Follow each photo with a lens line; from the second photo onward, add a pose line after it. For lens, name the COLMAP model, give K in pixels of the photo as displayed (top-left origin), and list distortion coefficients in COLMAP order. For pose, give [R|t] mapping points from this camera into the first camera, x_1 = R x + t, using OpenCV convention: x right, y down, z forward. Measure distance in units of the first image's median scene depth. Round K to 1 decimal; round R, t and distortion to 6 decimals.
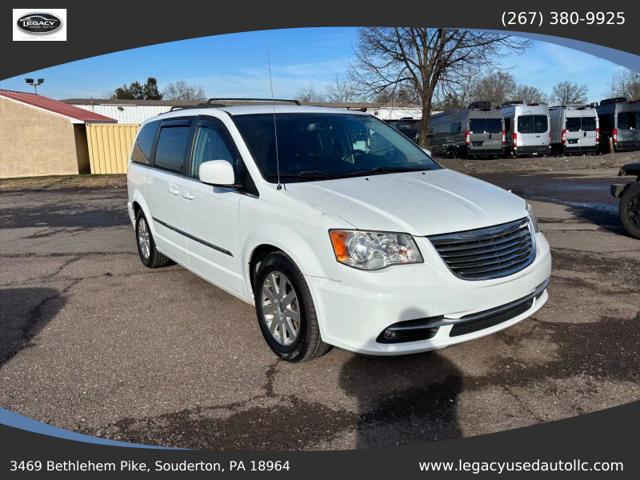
lens RADIAL K [[479.3, 0, 314.3], [0, 479.3, 233.1], [0, 0, 1]] dist [0.010507, -0.000841]
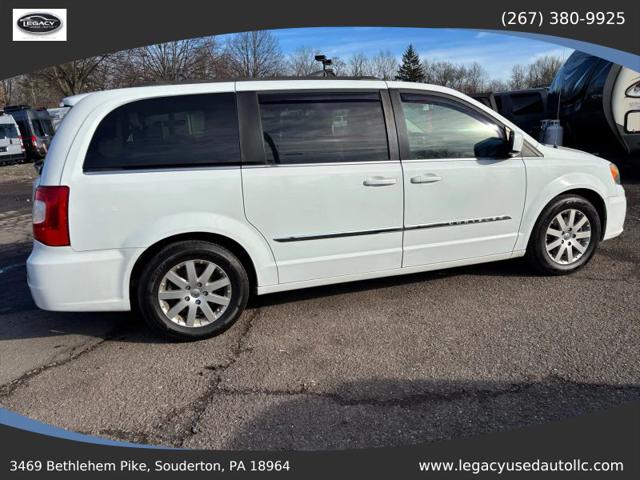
lens RADIAL K [[481.9, 0, 317.1], [0, 481.9, 240.3], [0, 0, 1]] dist [0.017998, 0.000363]
pose [[0.299920, -0.213569, 0.929751, -0.811574], [0.225340, 0.962898, 0.148492, -0.104483], [-0.926968, 0.164974, 0.336918, 0.647166]]
